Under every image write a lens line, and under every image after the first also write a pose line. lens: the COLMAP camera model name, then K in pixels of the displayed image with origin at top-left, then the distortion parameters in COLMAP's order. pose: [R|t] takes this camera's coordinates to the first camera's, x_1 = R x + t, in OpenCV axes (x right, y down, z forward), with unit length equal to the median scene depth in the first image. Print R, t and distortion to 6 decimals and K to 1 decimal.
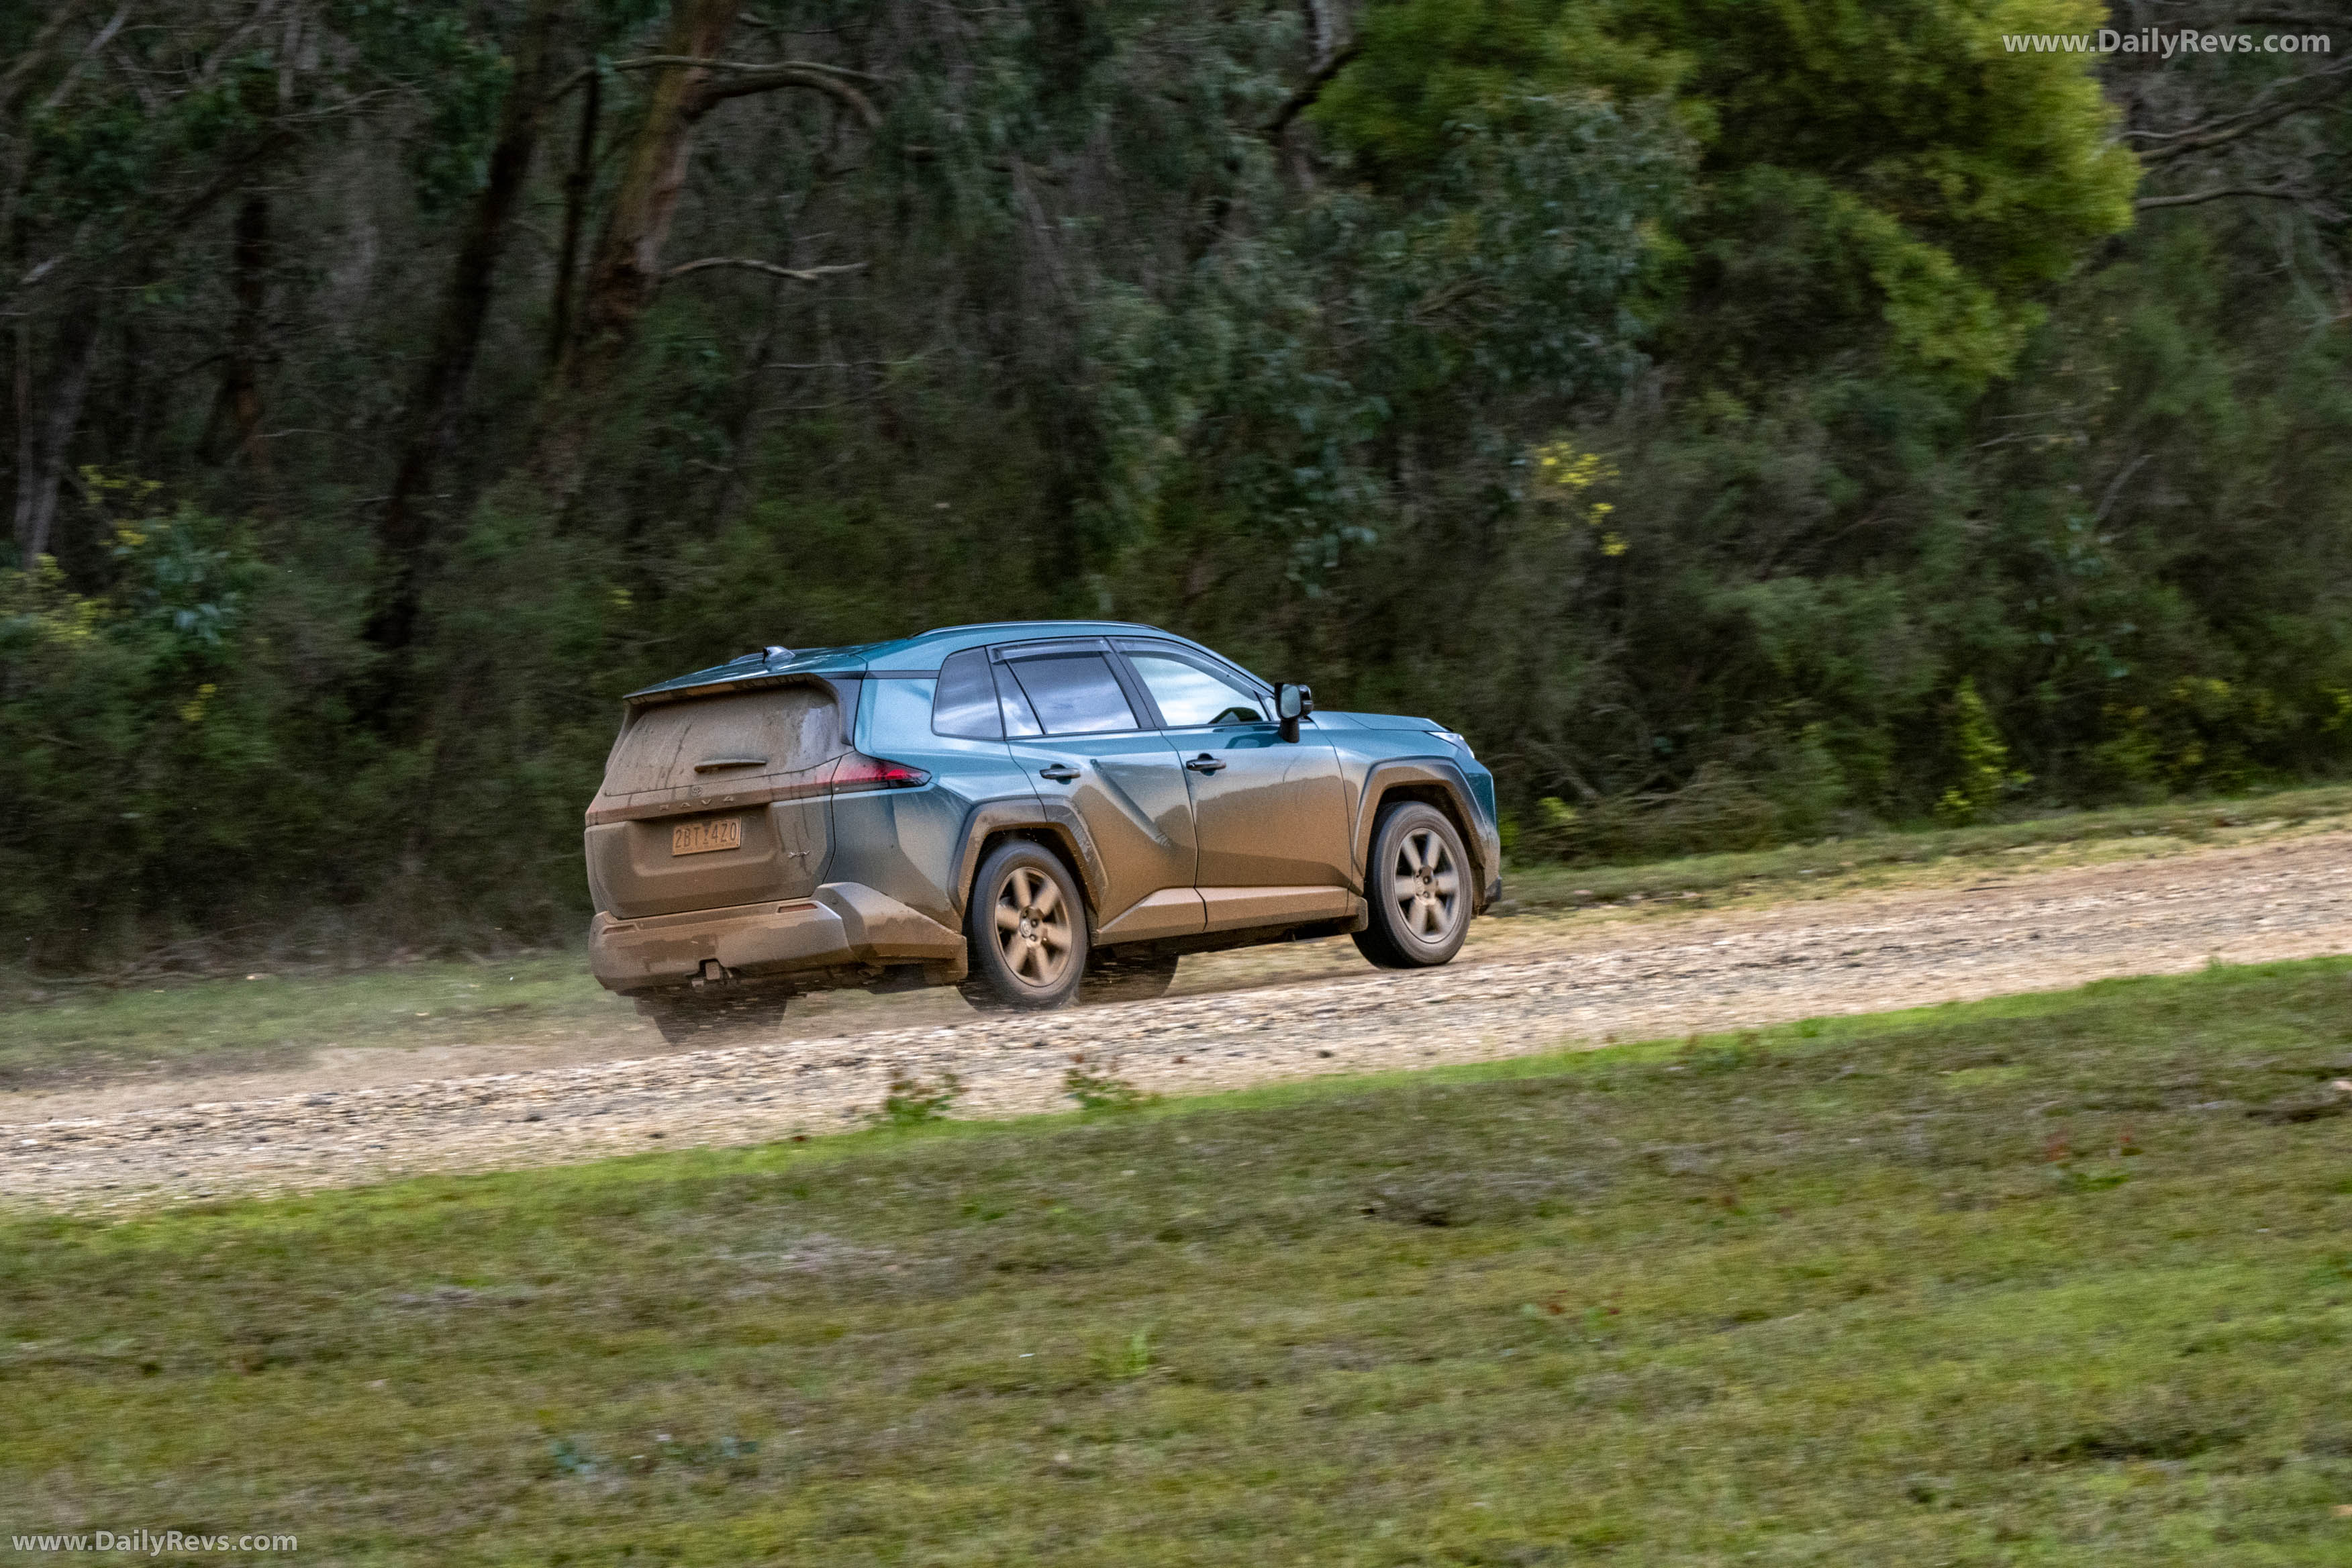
lens RADIAL K [[10827.3, 0, 1176.0], [0, 10827.3, 784.0], [0, 0, 1]] dist [0.023455, 0.061164]
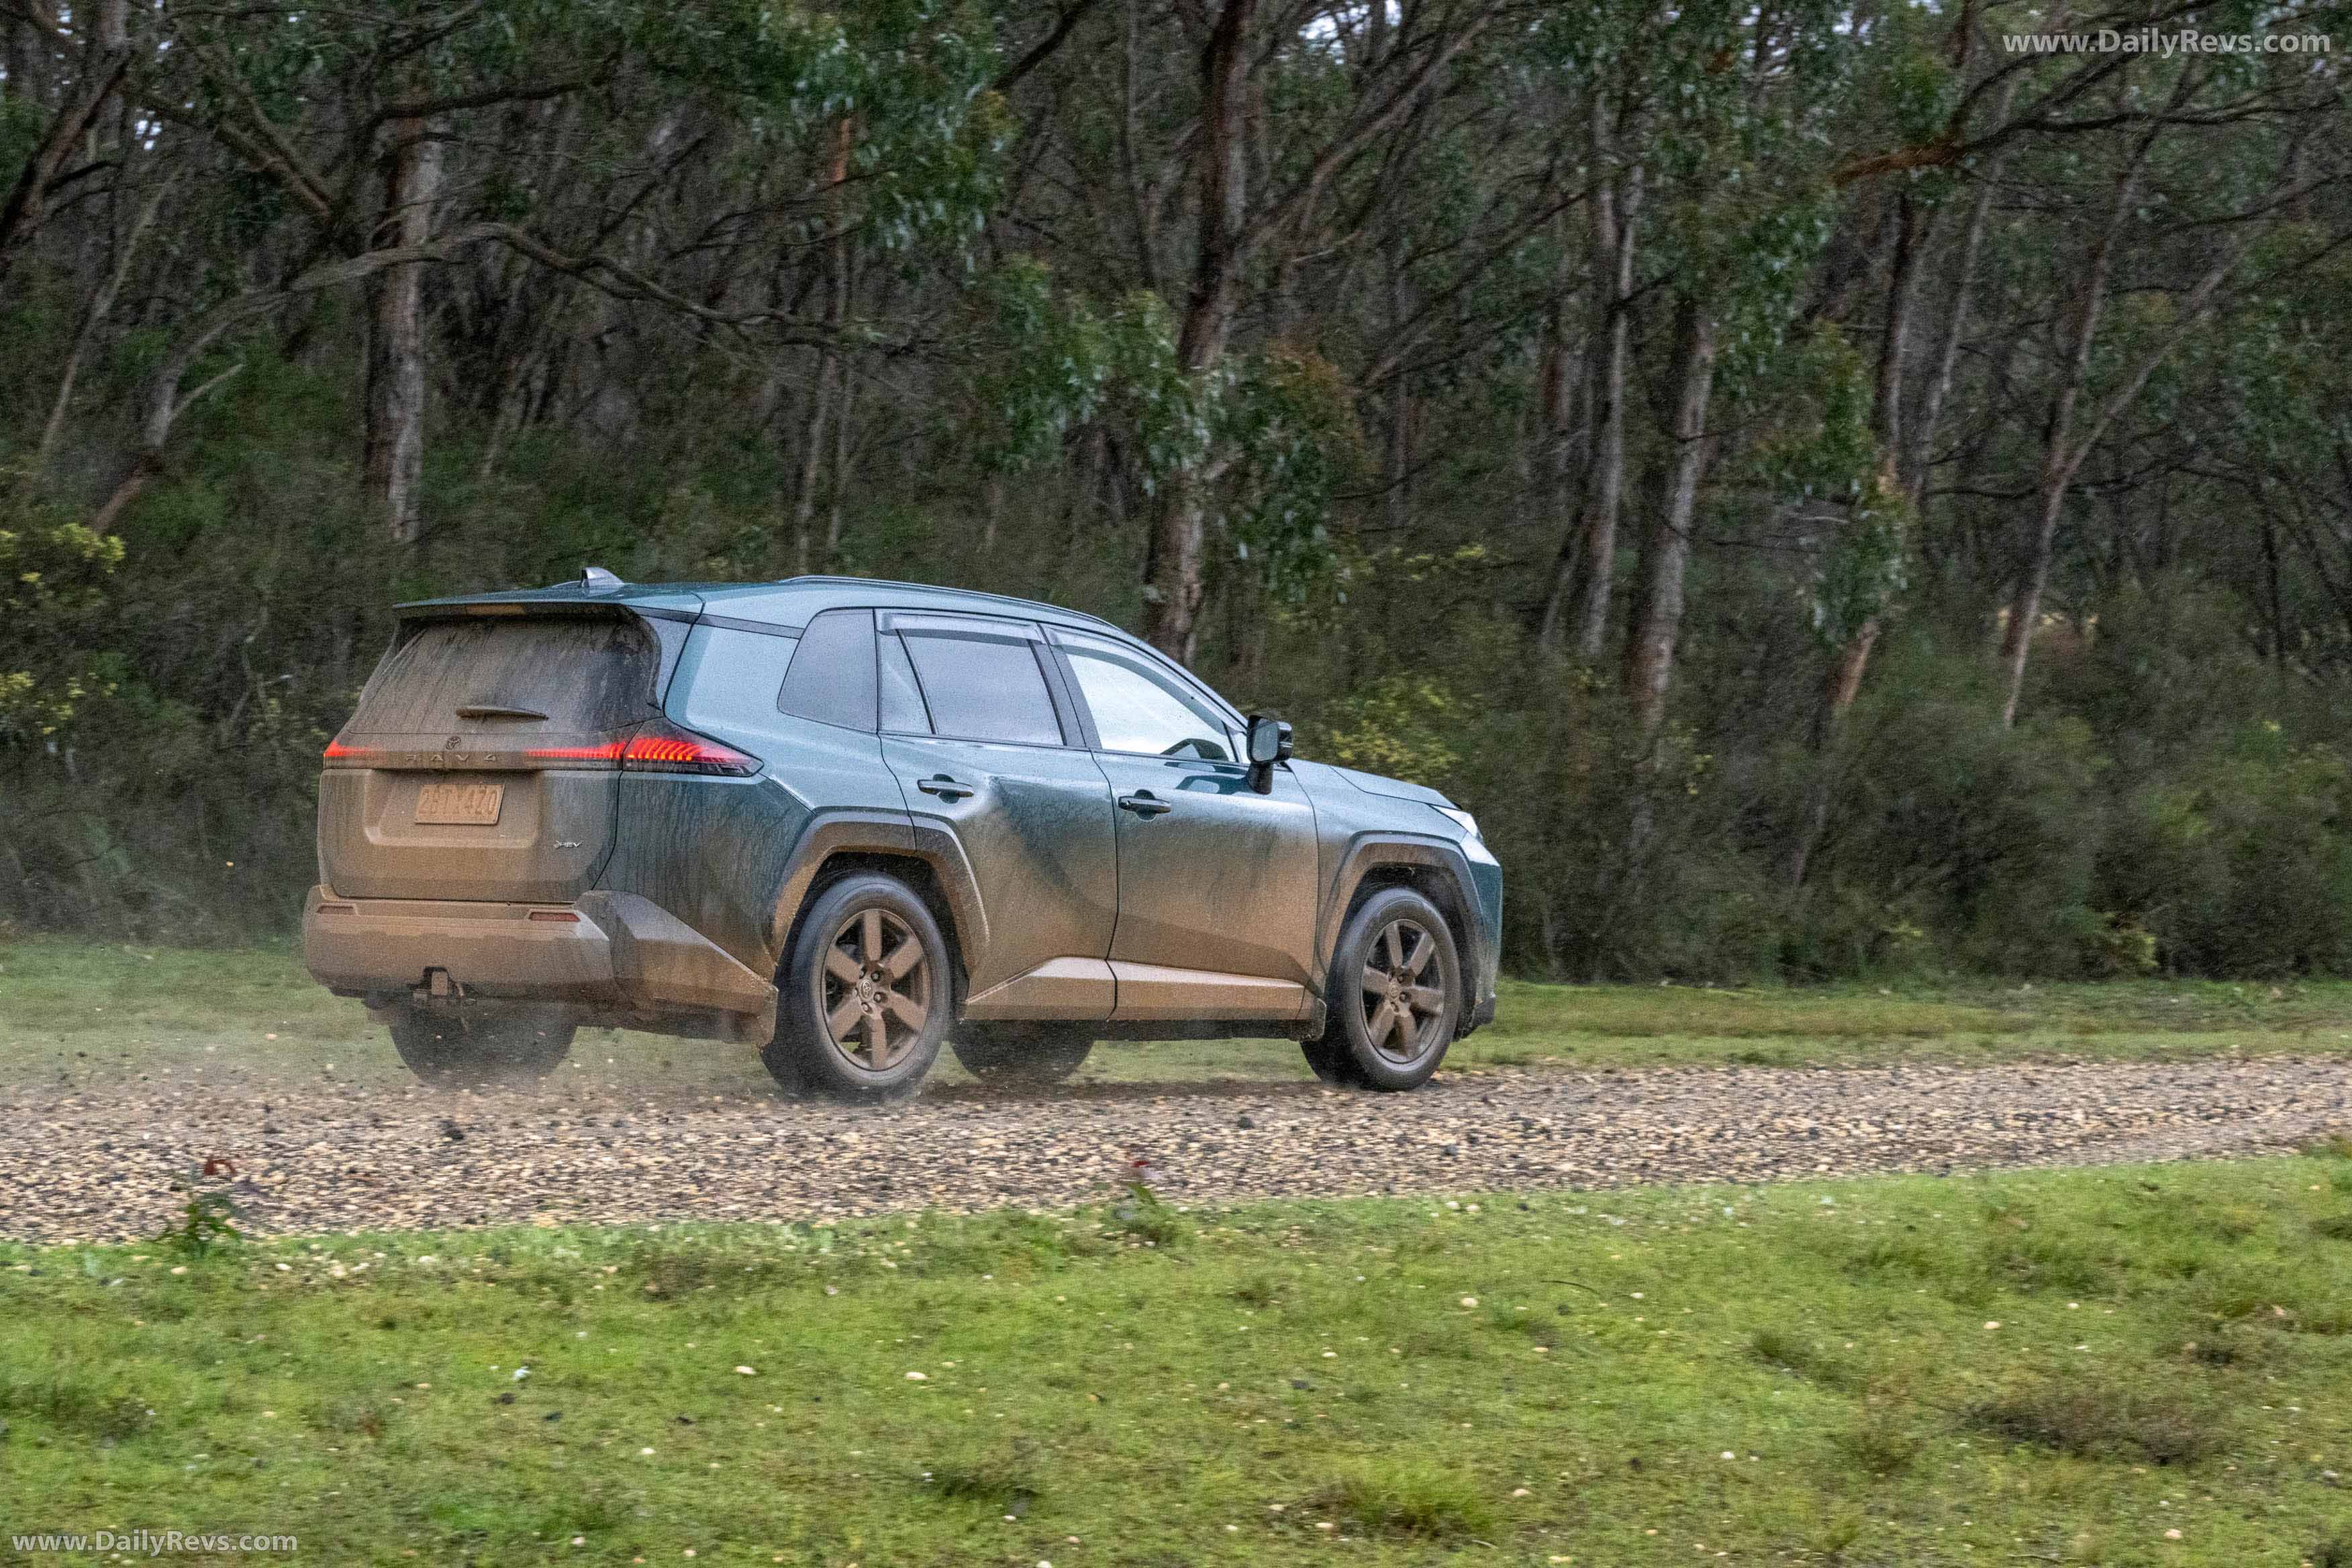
lens RADIAL K [[5751.0, 0, 1176.0], [0, 5751.0, 784.0], [0, 0, 1]] dist [-0.026920, -0.044449]
pose [[0.989731, 0.142411, -0.012321, 0.009934], [-0.142488, 0.989781, -0.005570, -0.001267], [0.011402, 0.007268, 0.999909, 0.594594]]
